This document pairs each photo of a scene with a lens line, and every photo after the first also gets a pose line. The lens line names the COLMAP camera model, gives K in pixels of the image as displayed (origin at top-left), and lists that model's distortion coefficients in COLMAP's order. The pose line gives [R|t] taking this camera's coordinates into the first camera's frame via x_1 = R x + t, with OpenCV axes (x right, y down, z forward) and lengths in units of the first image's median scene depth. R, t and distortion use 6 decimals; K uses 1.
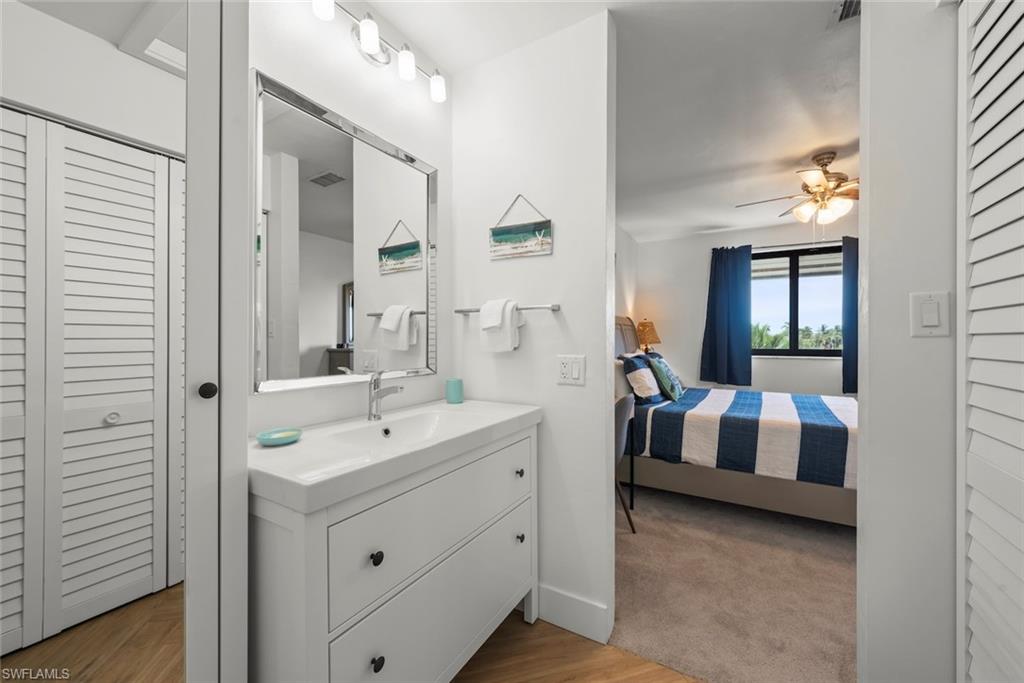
lens RADIAL K [[391.5, 0, 512.0], [0, 391.5, 341.5], [0, 0, 1]] dist [0.000722, 0.000294]
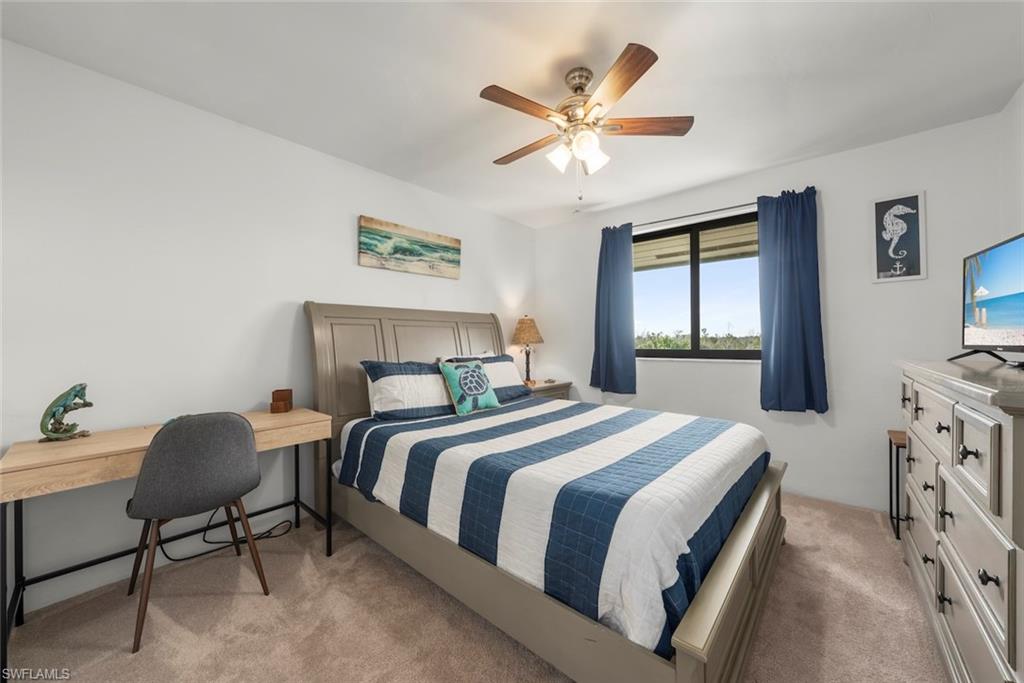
lens RADIAL K [[375.3, 0, 512.0], [0, 375.3, 341.5], [0, 0, 1]] dist [-0.000368, -0.000026]
pose [[0.992348, -0.003602, -0.123420, 0.440970], [0.004185, 0.999981, 0.004457, -0.003410], [0.123402, -0.004940, 0.992344, 0.169964]]
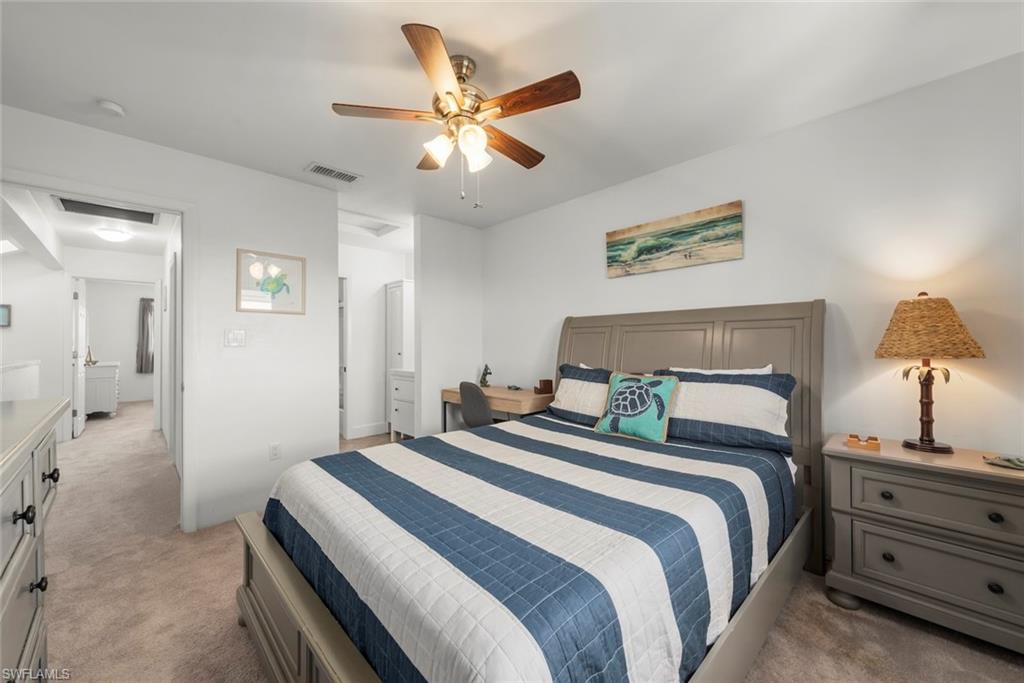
lens RADIAL K [[391.5, 0, 512.0], [0, 391.5, 341.5], [0, 0, 1]] dist [0.000722, 0.000294]
pose [[-0.206190, -0.002030, -0.978510, 0.830619], [0.003868, 0.999988, -0.002890, -0.011163], [0.978504, -0.004381, -0.206179, 0.706896]]
